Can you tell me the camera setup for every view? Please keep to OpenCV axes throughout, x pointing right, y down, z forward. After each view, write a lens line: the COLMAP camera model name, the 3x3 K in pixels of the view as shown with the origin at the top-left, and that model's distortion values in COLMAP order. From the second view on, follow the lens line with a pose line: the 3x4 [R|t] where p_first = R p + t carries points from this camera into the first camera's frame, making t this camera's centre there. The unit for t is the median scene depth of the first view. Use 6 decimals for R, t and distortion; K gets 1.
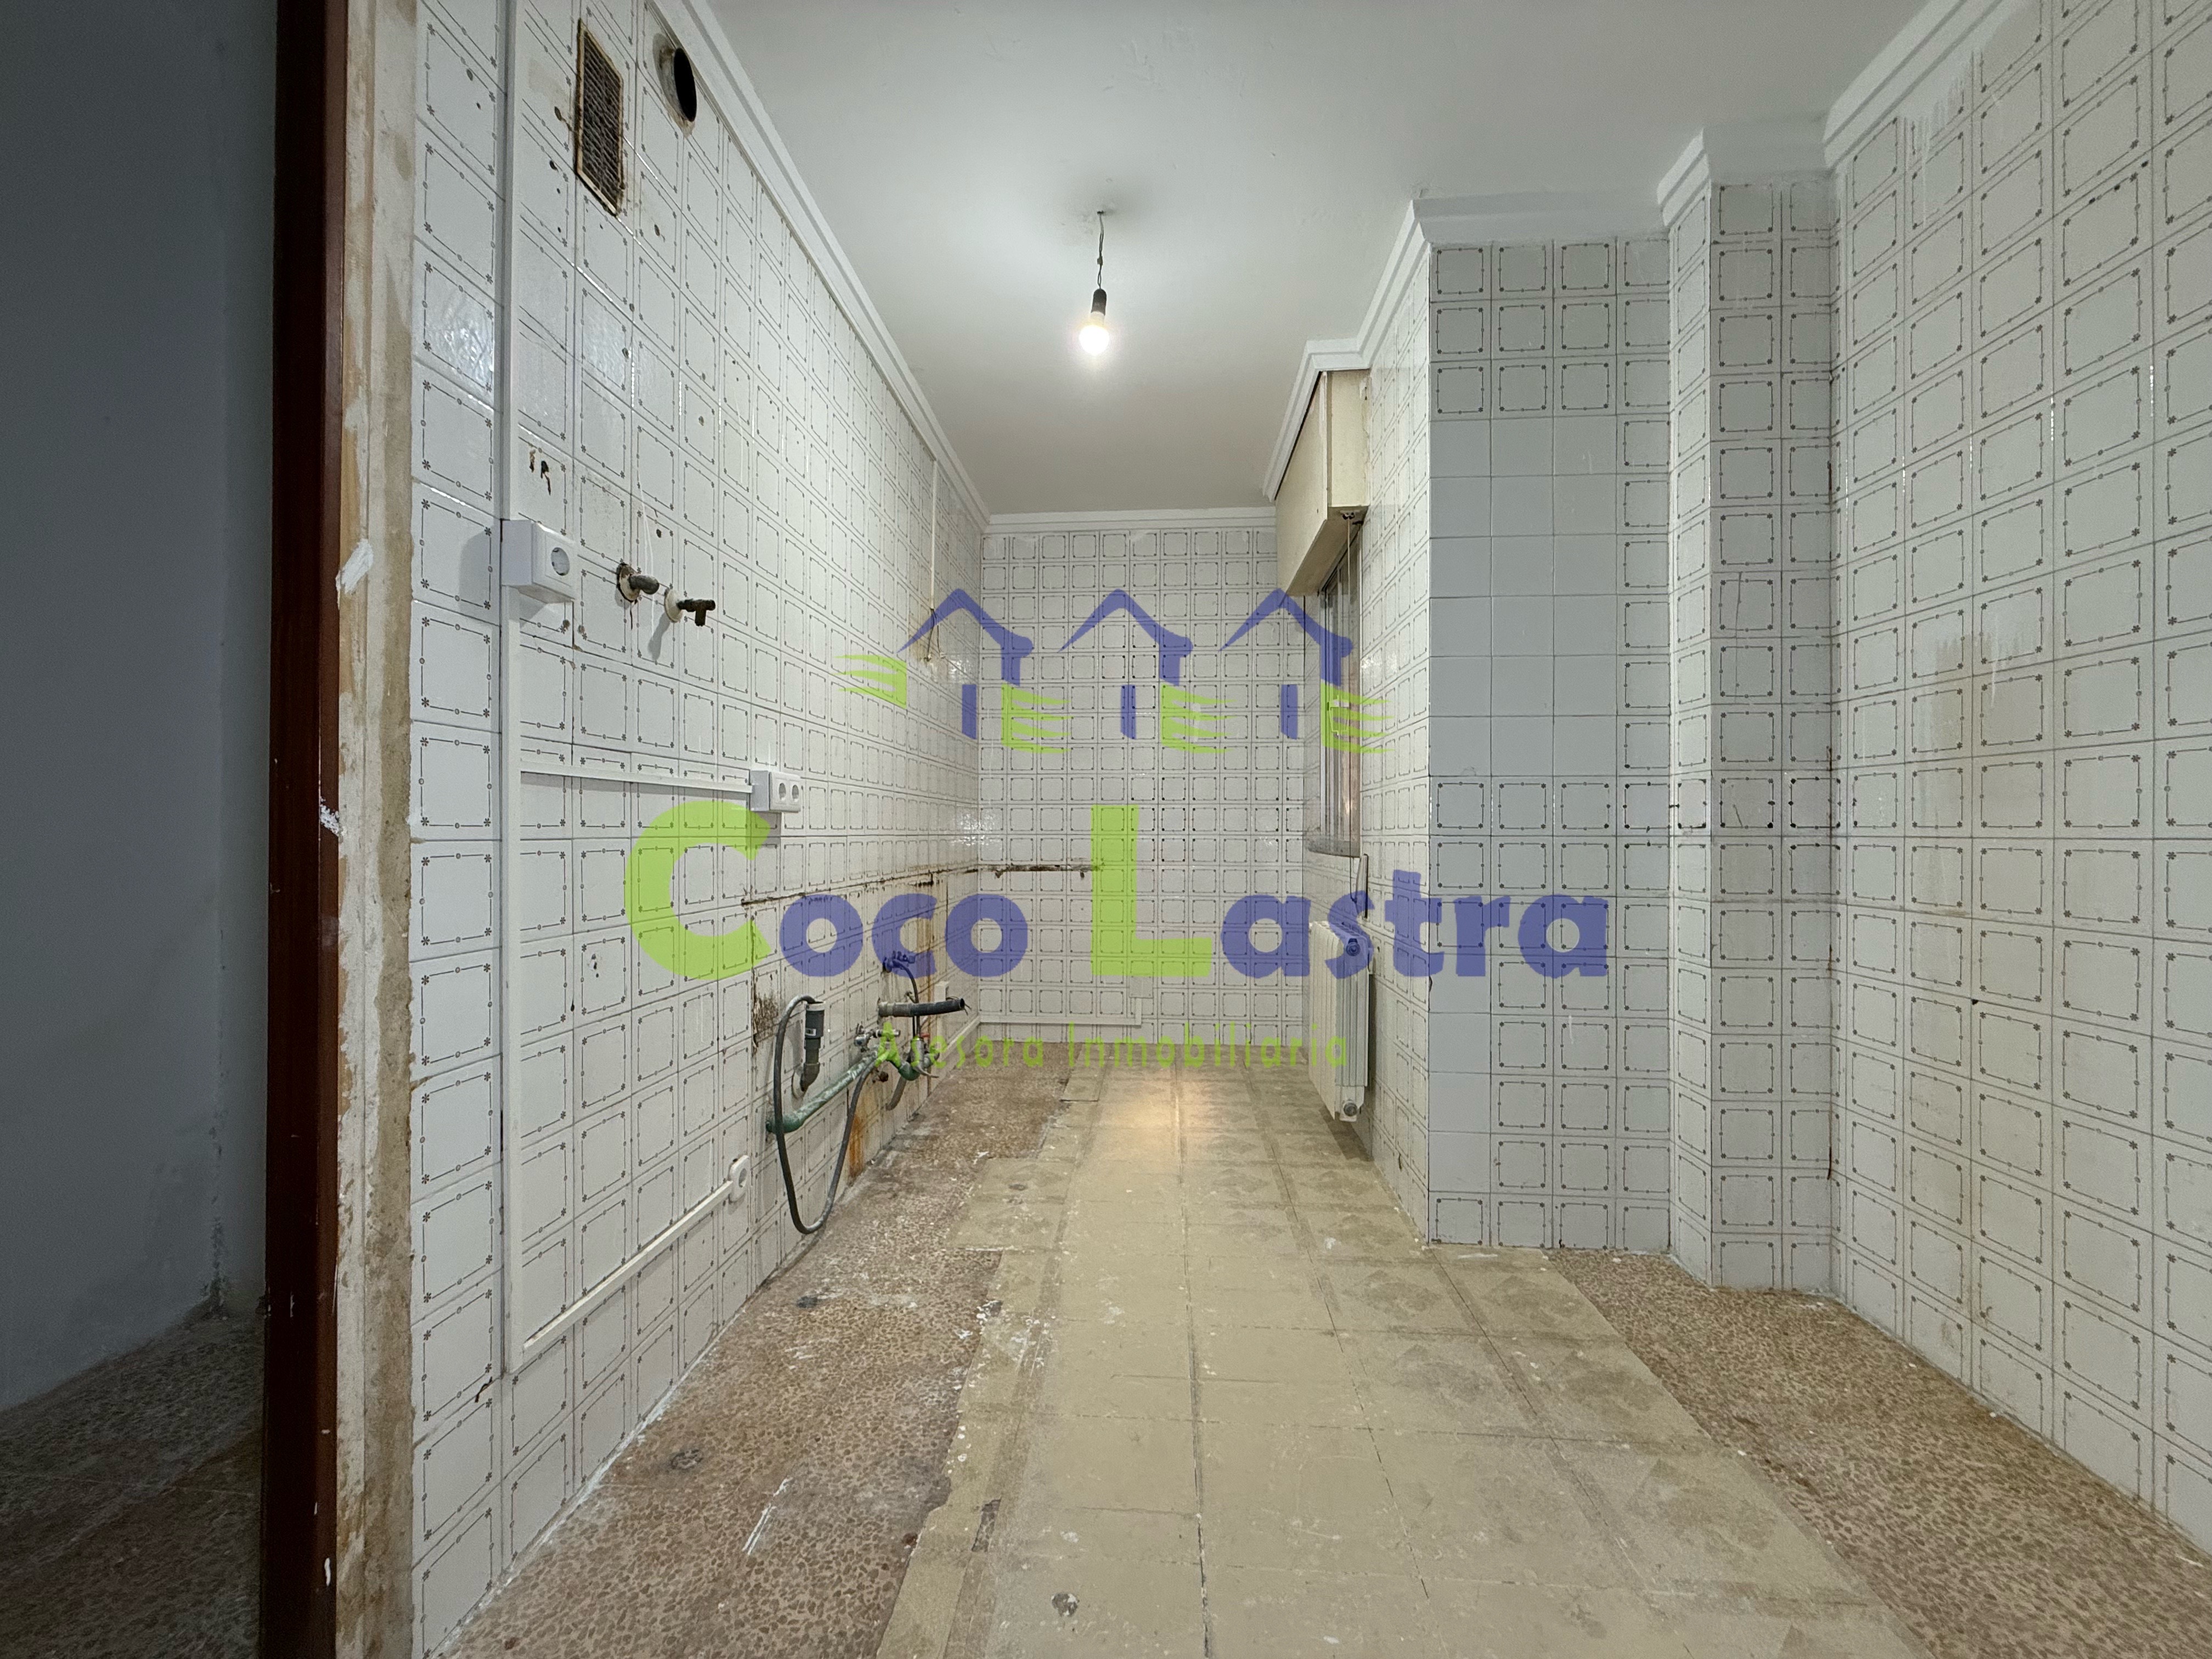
lens RADIAL K [[879.8, 0, 1095.5], [0, 879.8, 829.3], [0, 0, 1]] dist [-0.000137, -0.000204]
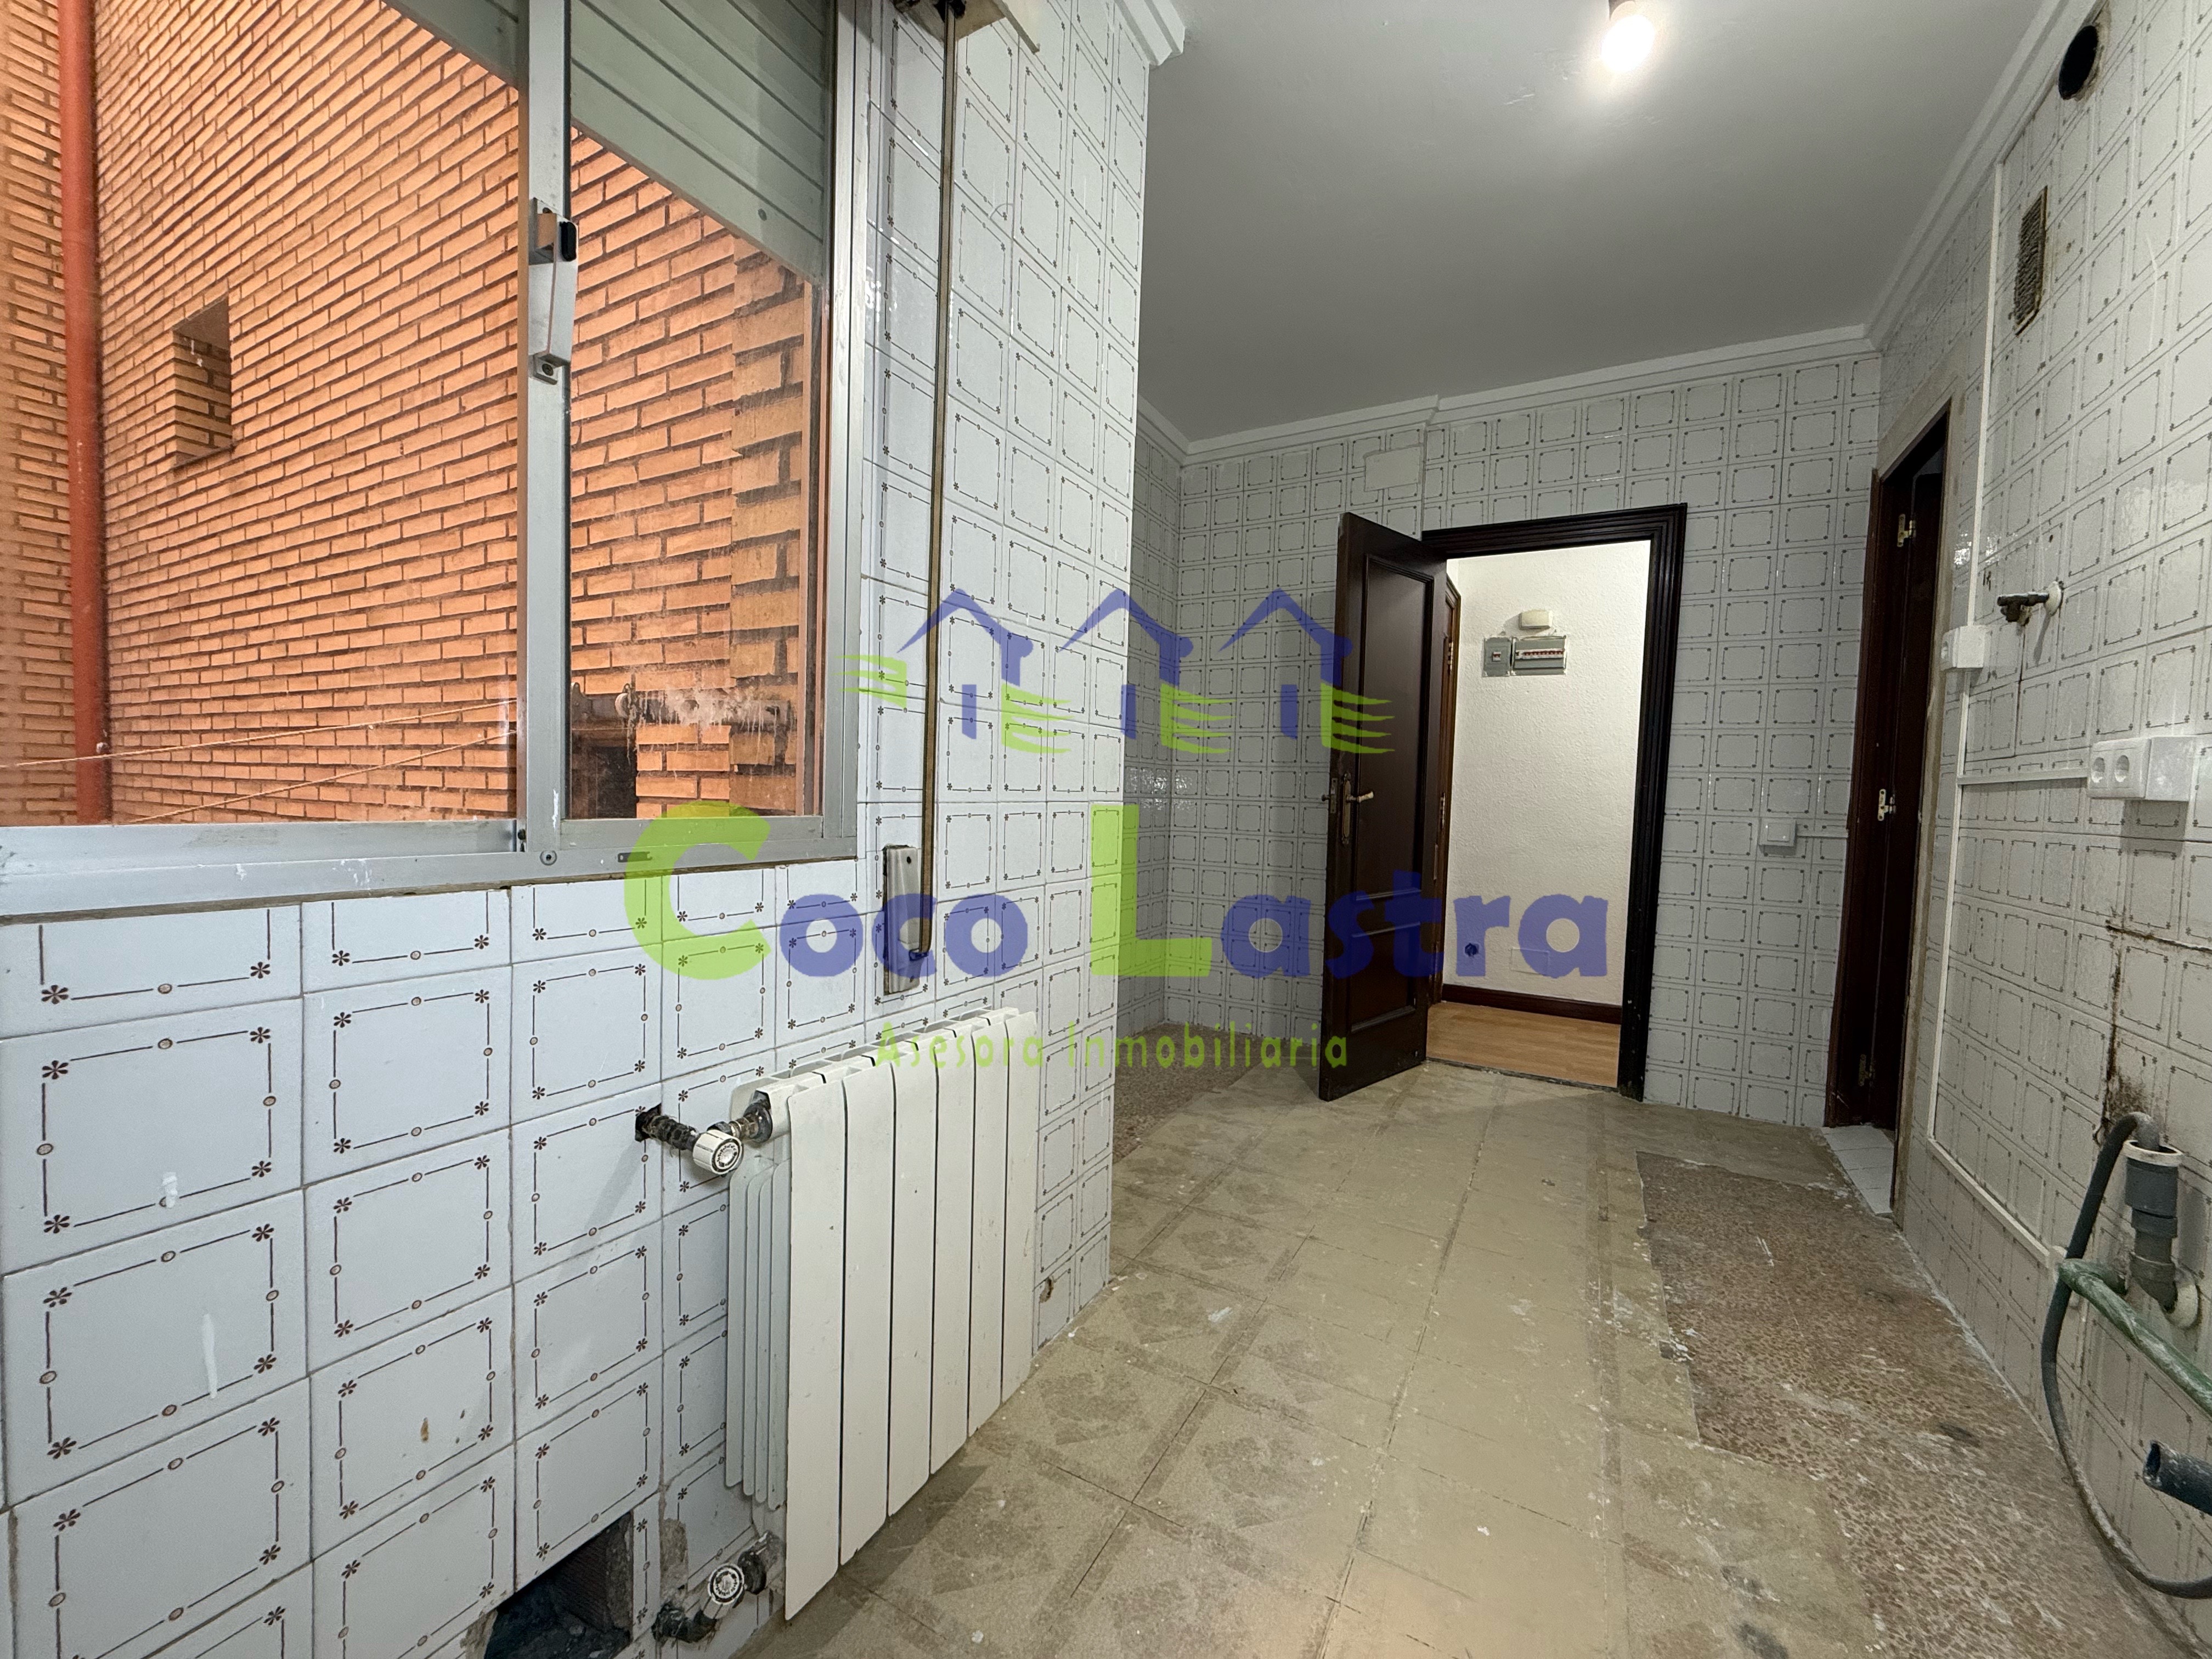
lens RADIAL K [[879.8, 0, 1095.5], [0, 879.8, 829.3], [0, 0, 1]] dist [-0.000137, -0.000204]
pose [[-0.906343, -0.045834, 0.420050, 0.070404], [-0.031802, 0.998679, 0.040352, -0.000053], [-0.421345, 0.023215, -0.906603, 2.328931]]
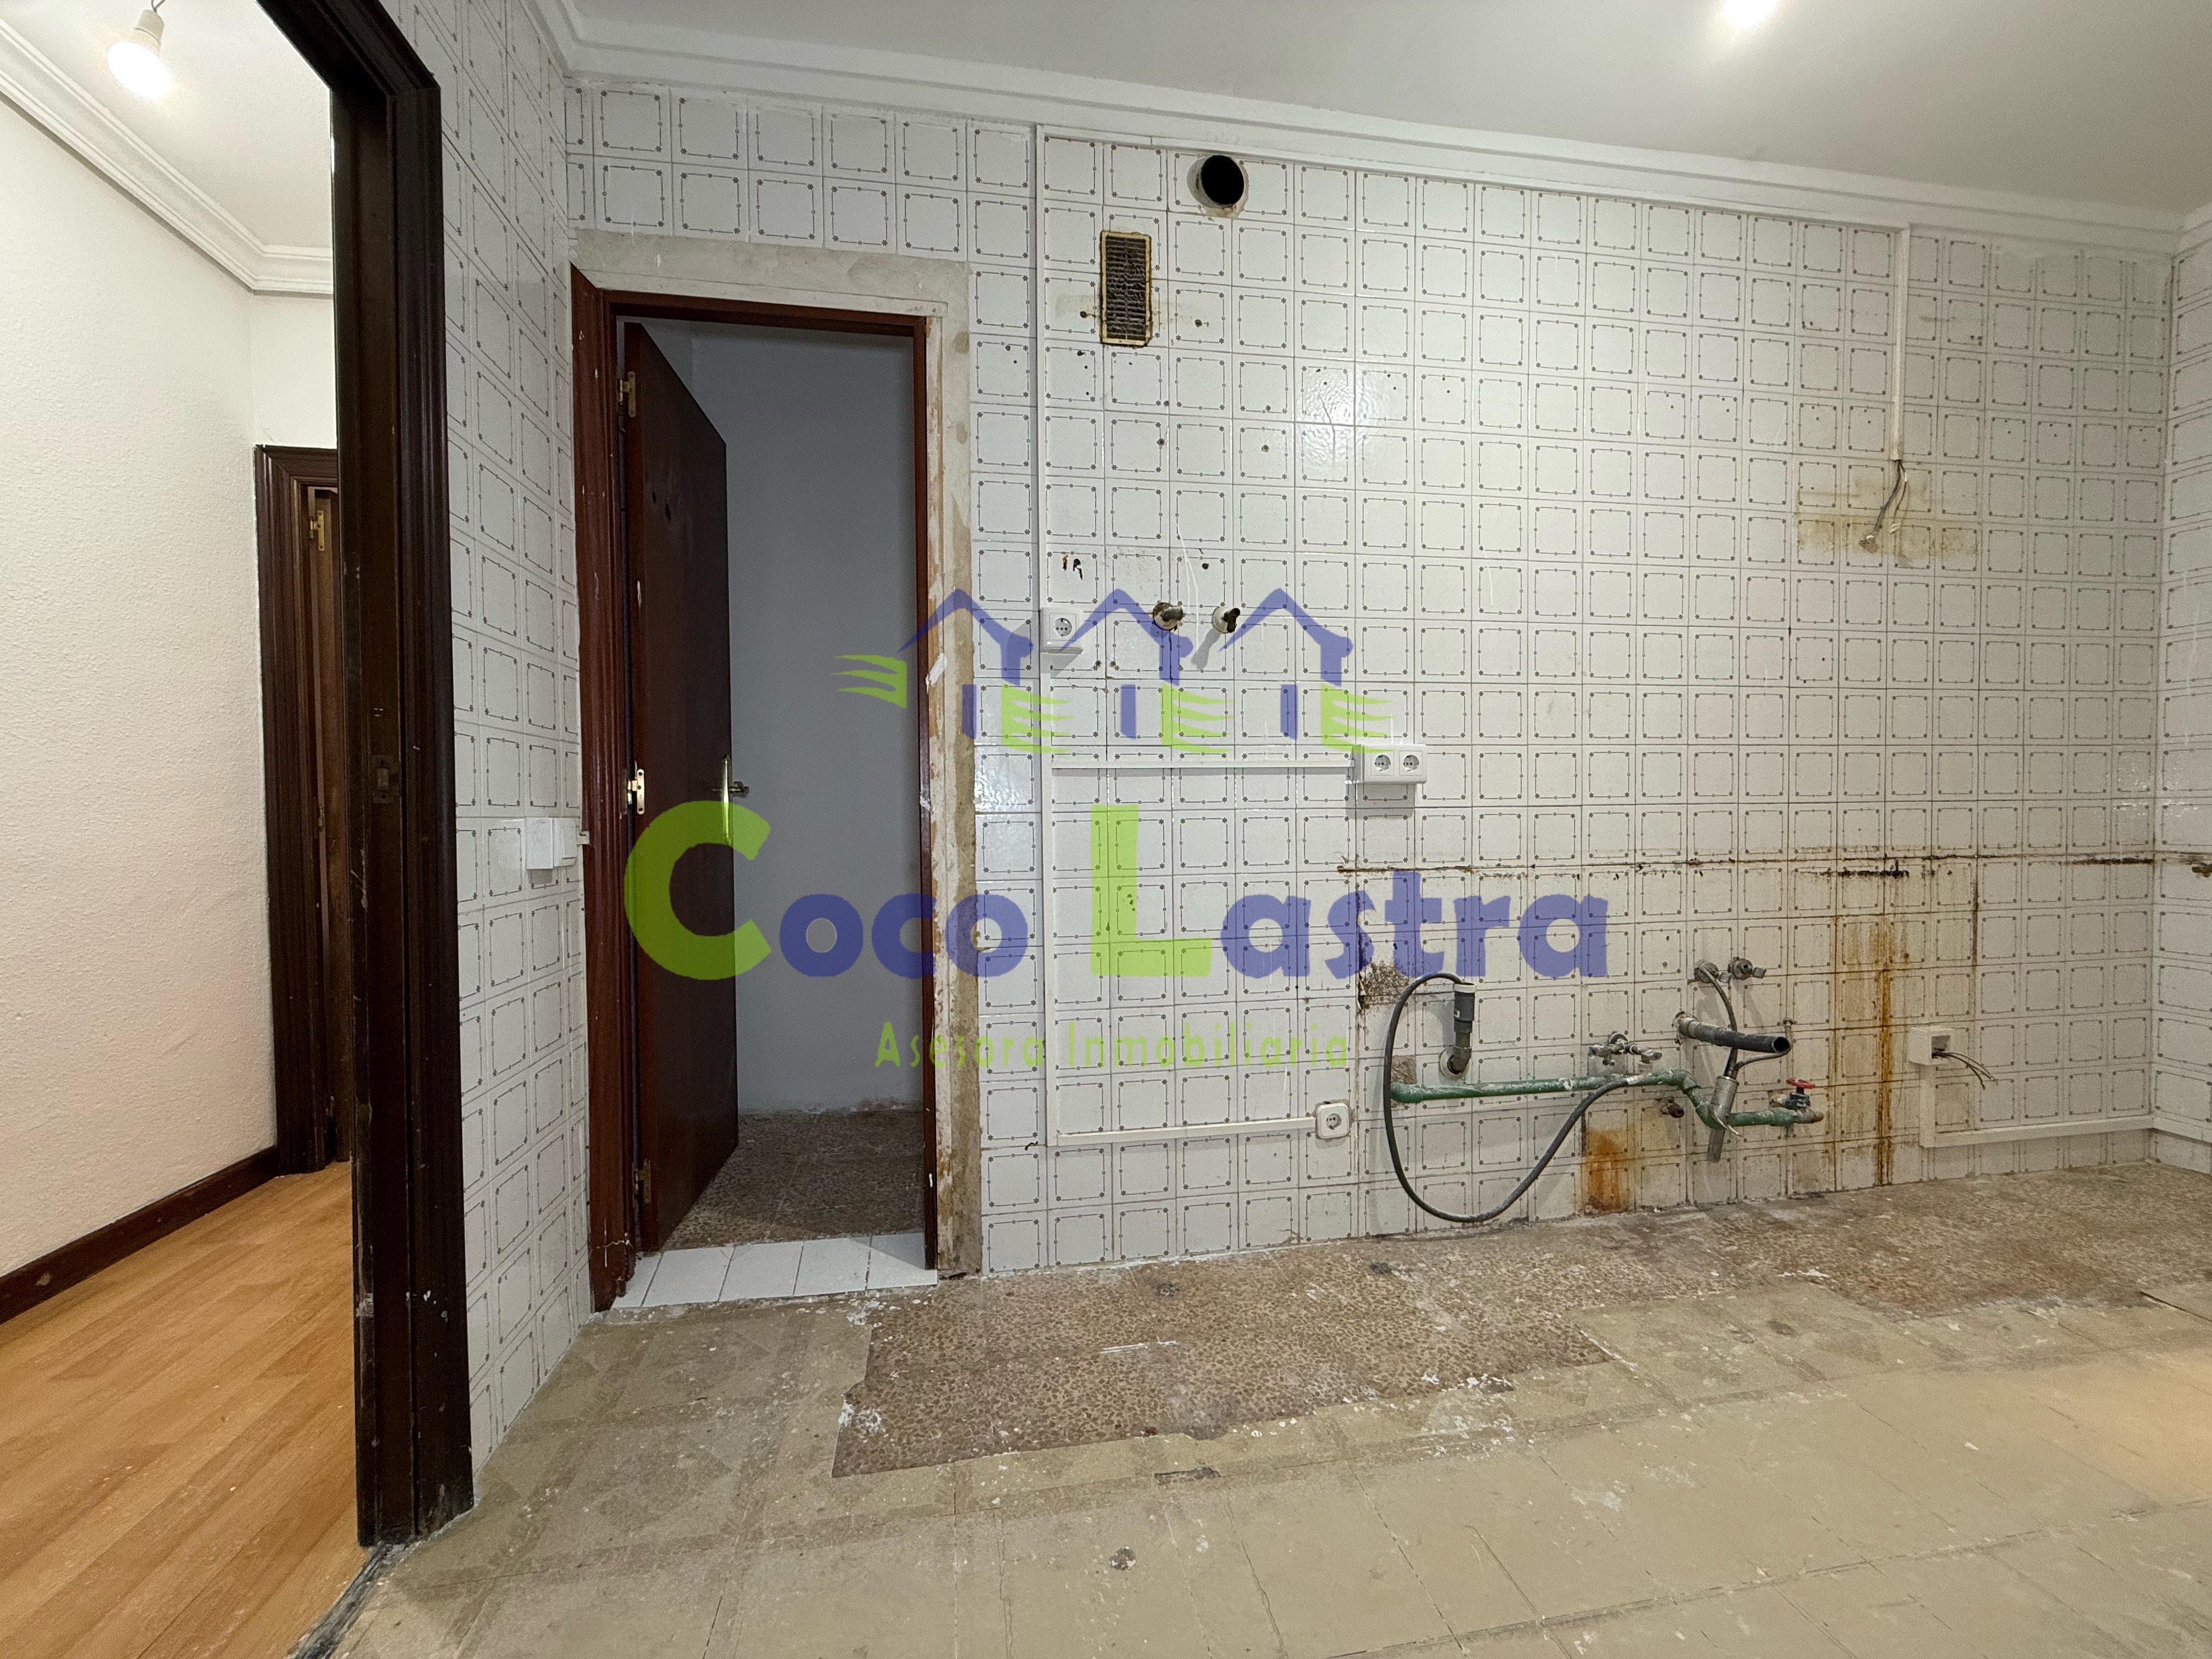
lens RADIAL K [[879.8, 0, 1095.5], [0, 879.8, 829.3], [0, 0, 1]] dist [-0.000137, -0.000204]
pose [[0.239014, 0.016118, -0.970882, 0.659330], [0.016247, 0.999656, 0.020595, 0.008157], [0.970880, -0.020696, 0.238670, 0.522708]]
